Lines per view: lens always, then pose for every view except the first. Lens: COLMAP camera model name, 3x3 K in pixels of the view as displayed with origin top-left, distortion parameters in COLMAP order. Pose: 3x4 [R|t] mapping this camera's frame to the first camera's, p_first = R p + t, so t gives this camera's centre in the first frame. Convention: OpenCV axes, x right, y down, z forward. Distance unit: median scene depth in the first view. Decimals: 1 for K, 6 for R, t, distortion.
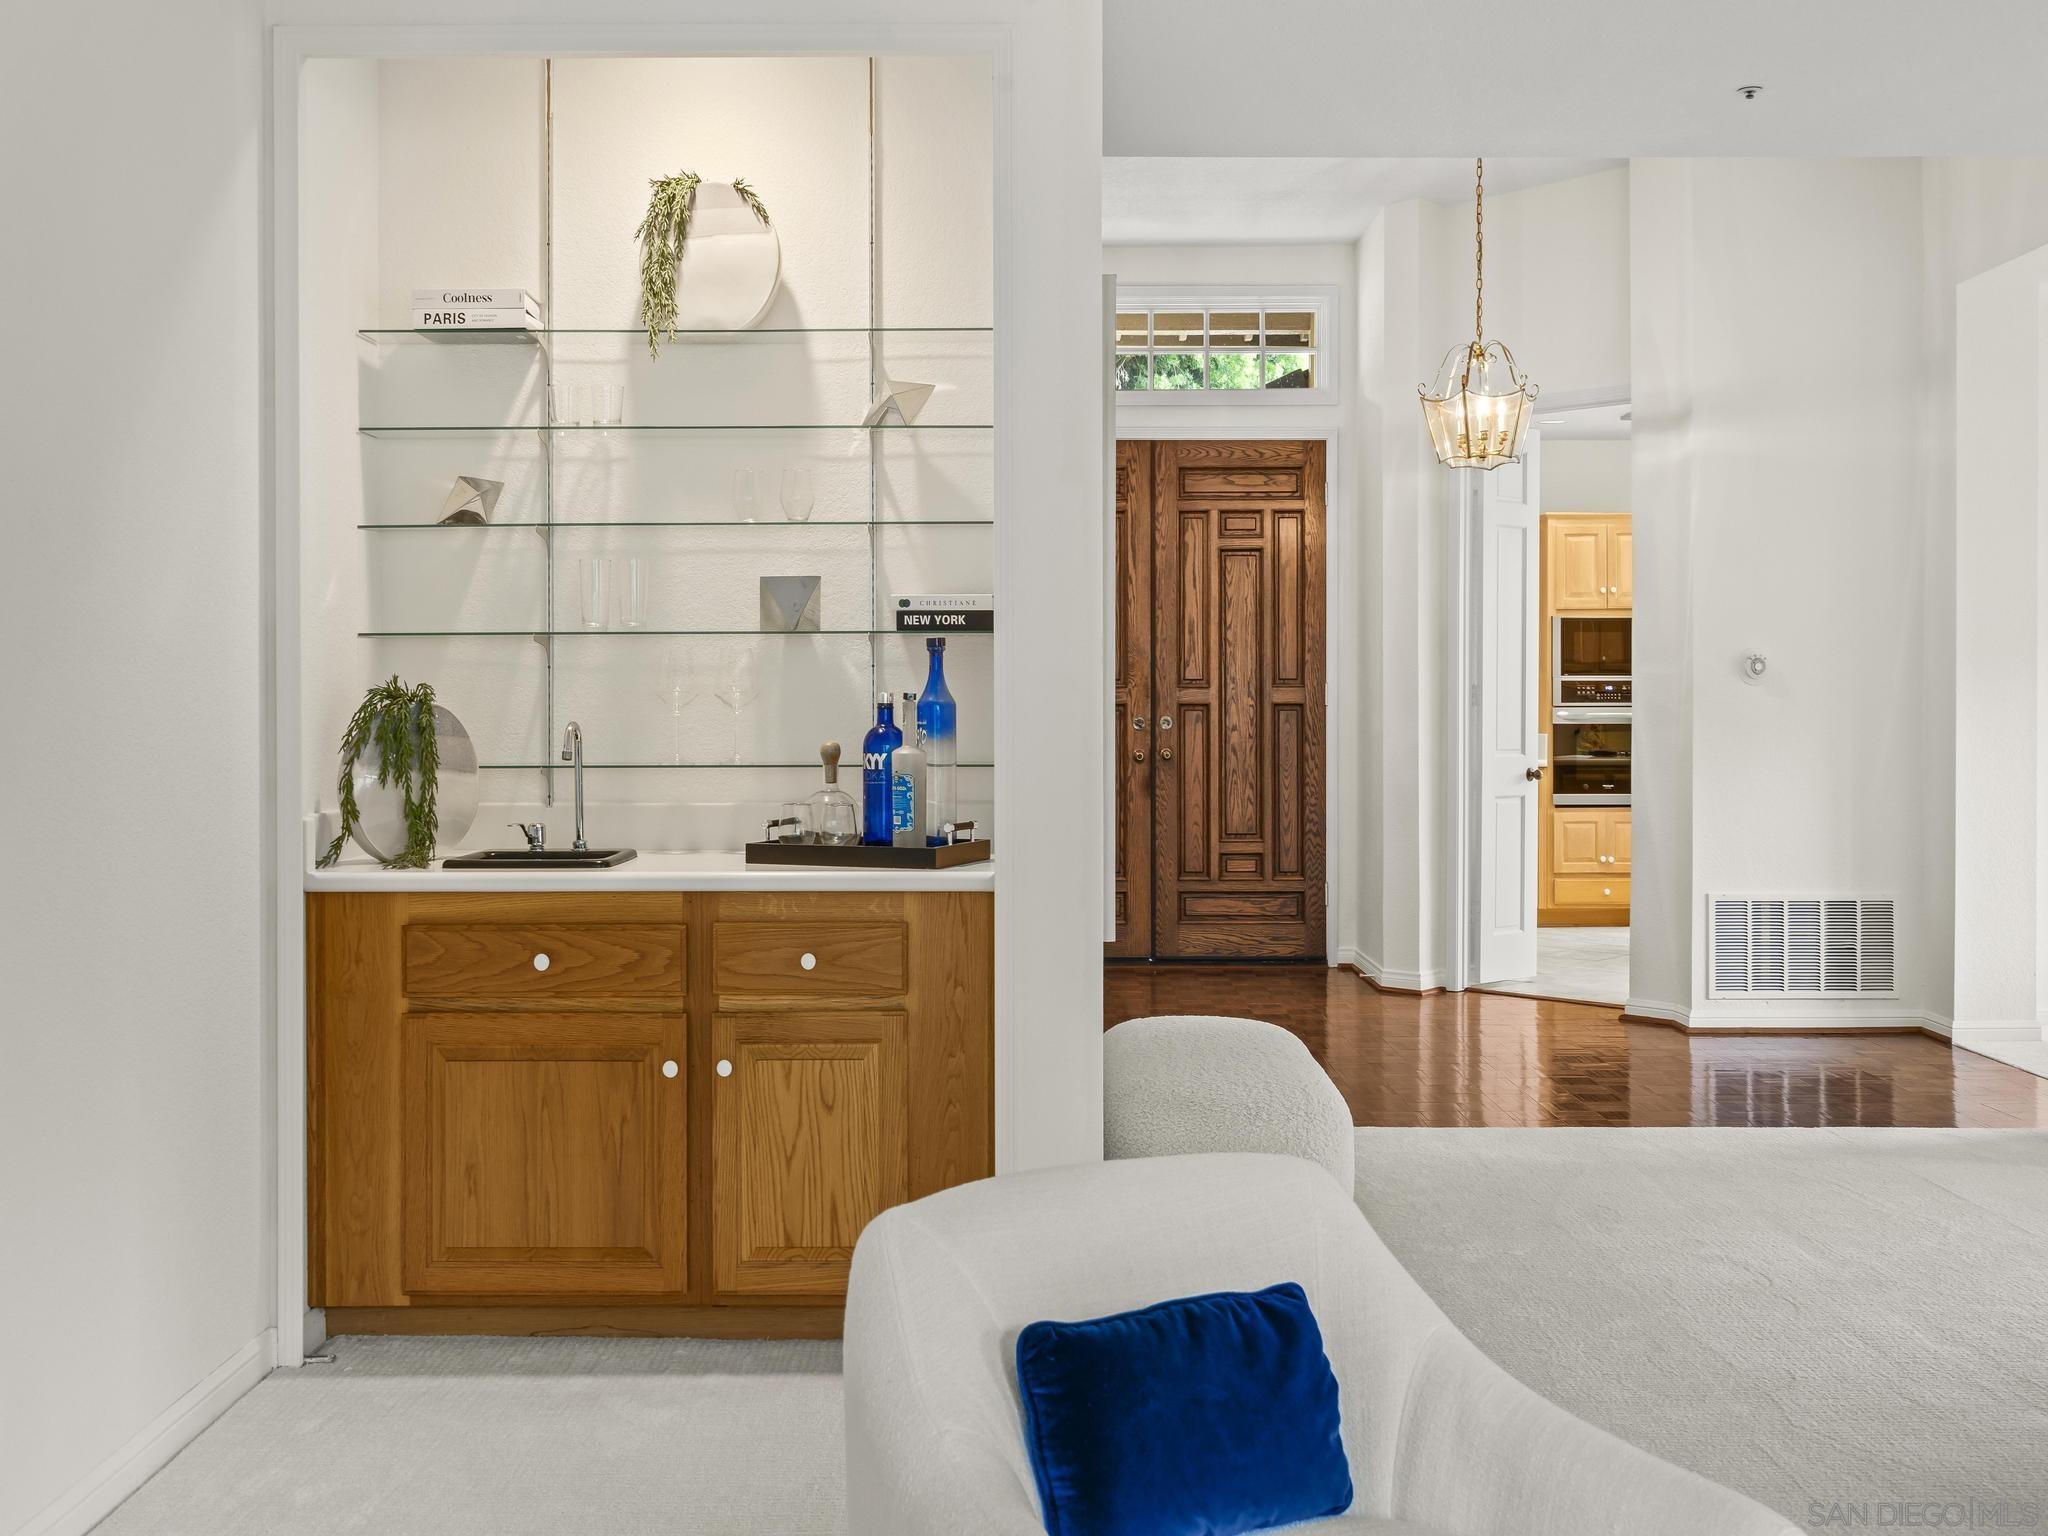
lens RADIAL K [[2019.4, 0, 1019.9], [0, 2019.4, 708.5], [0, 0, 1]] dist [0.013963, -0.000318]
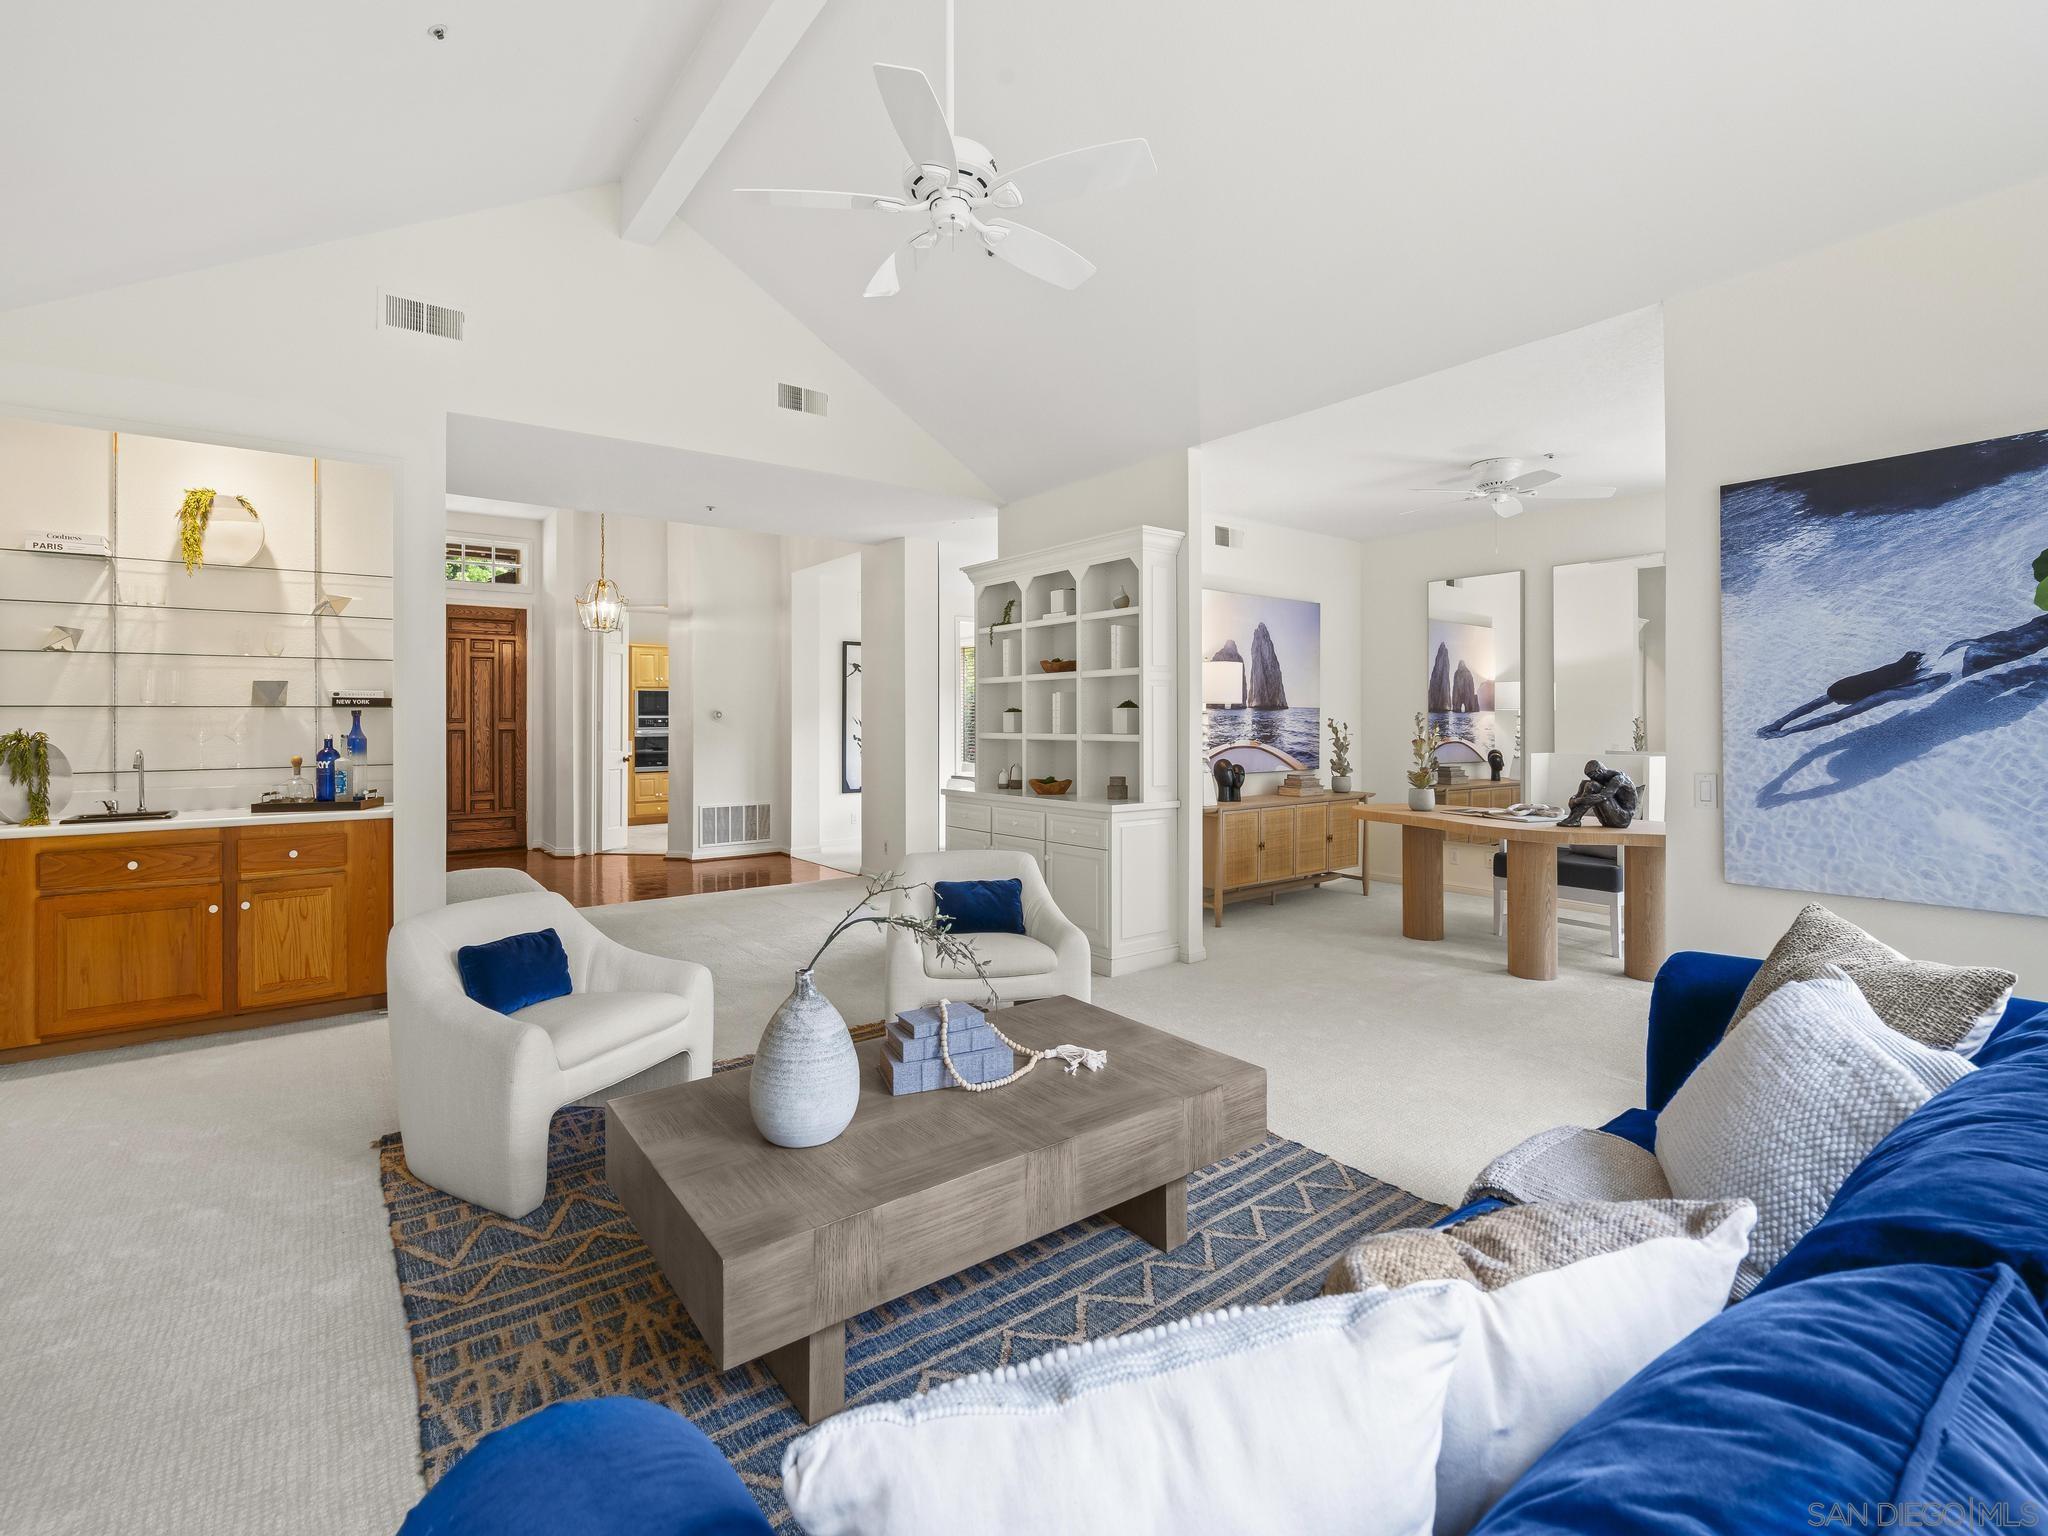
lens RADIAL K [[940.1, 0, 1026.1], [0, 940.1, 719.0], [0, 0, 1]] dist [-0.003526, -0.000077]
pose [[0.794165, -0.000590, 0.607702, -0.080913], [0.003748, 0.999985, -0.003927, -0.017173], [-0.607691, 0.005396, 0.794155, -0.299956]]
